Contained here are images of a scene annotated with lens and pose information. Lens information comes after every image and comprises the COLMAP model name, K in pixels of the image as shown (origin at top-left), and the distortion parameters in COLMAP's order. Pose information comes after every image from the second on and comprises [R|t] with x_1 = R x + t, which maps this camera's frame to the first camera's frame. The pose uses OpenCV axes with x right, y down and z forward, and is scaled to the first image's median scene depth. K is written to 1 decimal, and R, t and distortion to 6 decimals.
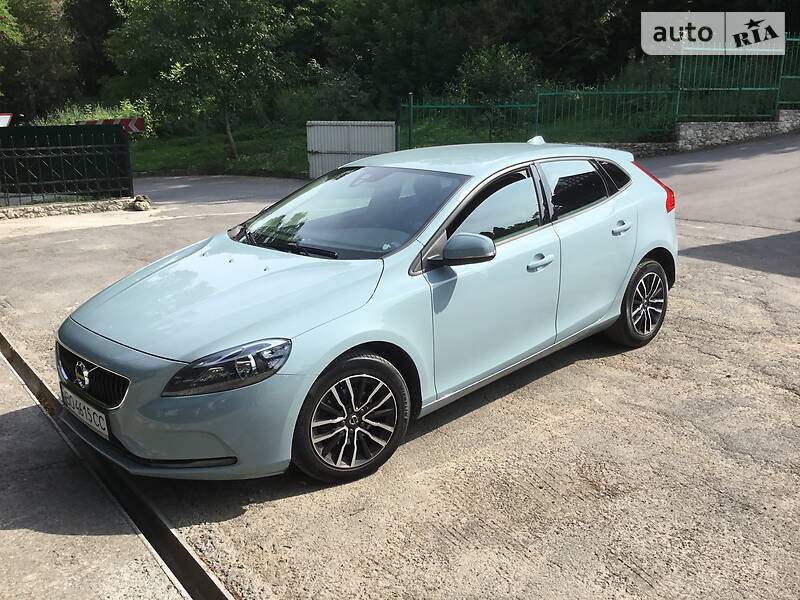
lens RADIAL K [[722.0, 0, 401.9], [0, 722.0, 299.9], [0, 0, 1]] dist [0.089980, -0.162661]
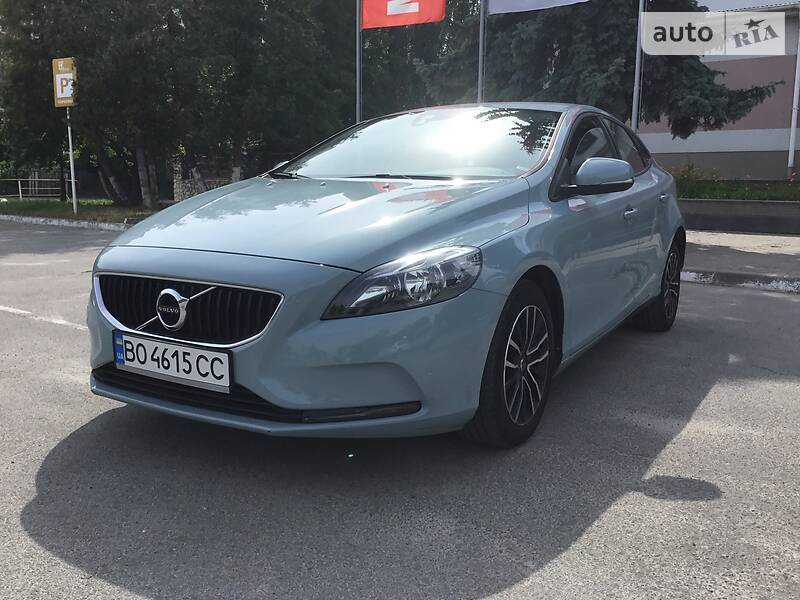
lens RADIAL K [[726.3, 0, 400.0], [0, 726.3, 300.0], [0, 0, 1]] dist [0.121782, -0.259500]
pose [[0.958950, 0.002082, 0.283567, -0.443858], [0.025877, 0.995159, -0.094814, 0.174555], [-0.282391, 0.098260, 0.954254, 0.268136]]
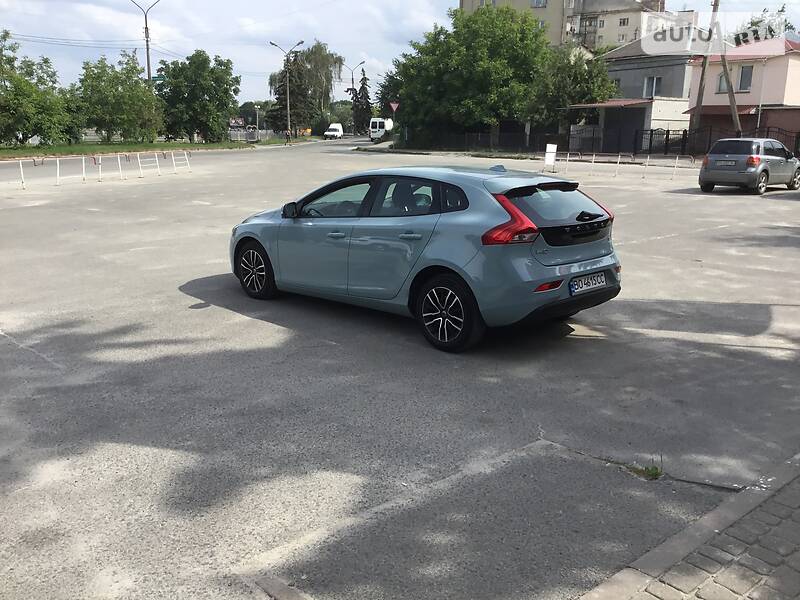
lens RADIAL K [[722.0, 0, 401.9], [0, 722.0, 299.9], [0, 0, 1]] dist [0.089980, -0.162661]
pose [[0.039703, 0.248082, -0.967925, 2.326767], [-0.256758, 0.938695, 0.230059, -0.422902], [0.965660, 0.239389, 0.100966, 1.305330]]
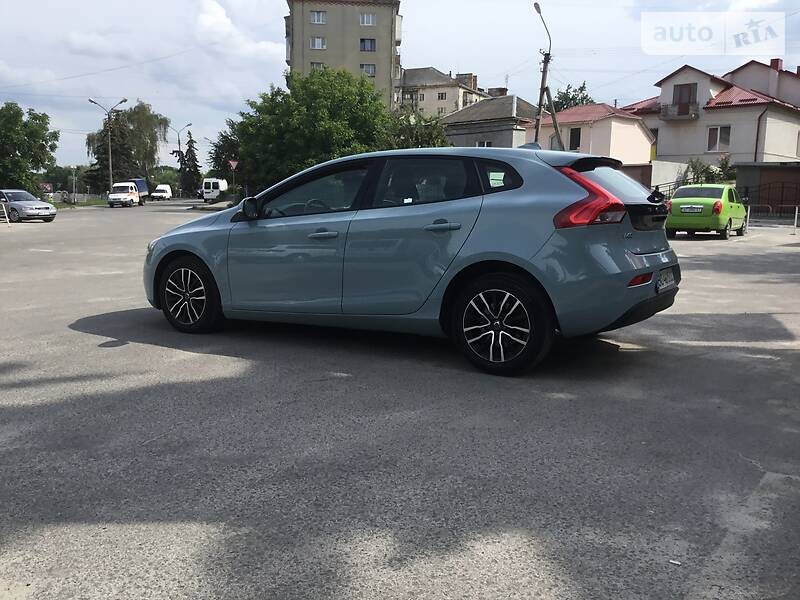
lens RADIAL K [[722.0, 0, 401.9], [0, 722.0, 299.9], [0, 0, 1]] dist [0.089980, -0.162661]
pose [[0.271657, 0.155339, -0.949775, 1.822912], [-0.253194, 0.963657, 0.085190, -0.112805], [0.928491, 0.217335, 0.301115, 1.003415]]
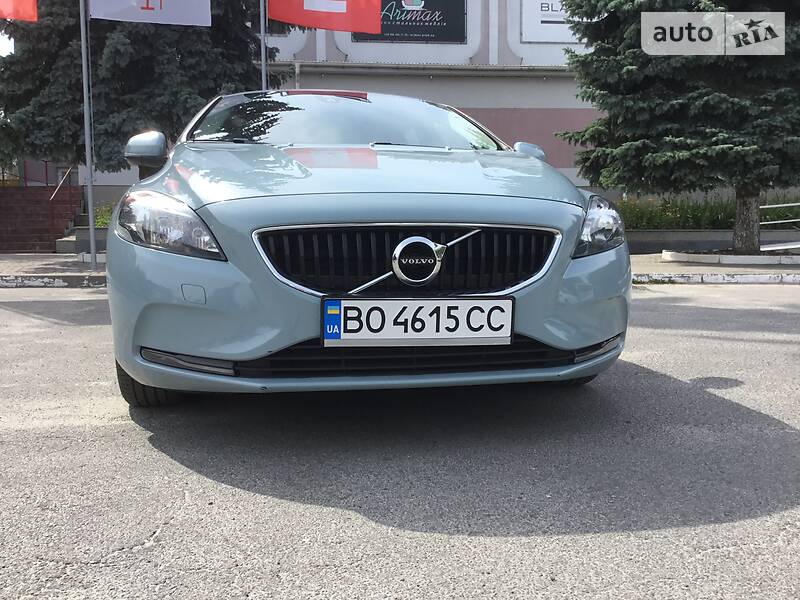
lens RADIAL K [[722.0, 0, 401.9], [0, 722.0, 299.9], [0, 0, 1]] dist [0.089980, -0.162661]
pose [[0.523626, -0.041935, 0.850915, -0.992189], [0.191277, 0.979076, -0.069454, 0.181035], [-0.830198, 0.199129, 0.520691, 0.739916]]
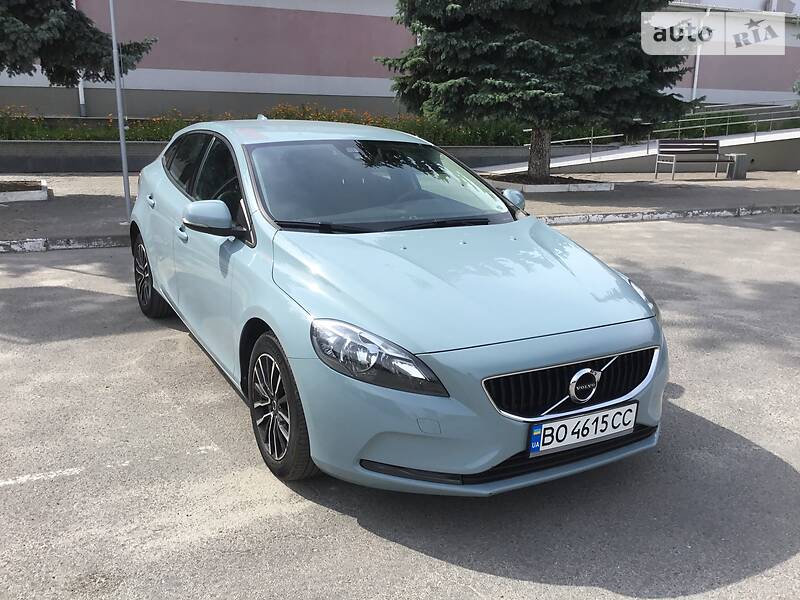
lens RADIAL K [[719.8, 0, 401.4], [0, 719.8, 304.9], [0, 0, 1]] dist [0.114551, -0.211149]
pose [[0.213702, -0.212529, 0.953500, -1.289896], [0.211402, 0.962981, 0.167262, -0.170510], [-0.953751, 0.165828, 0.250720, 1.021420]]
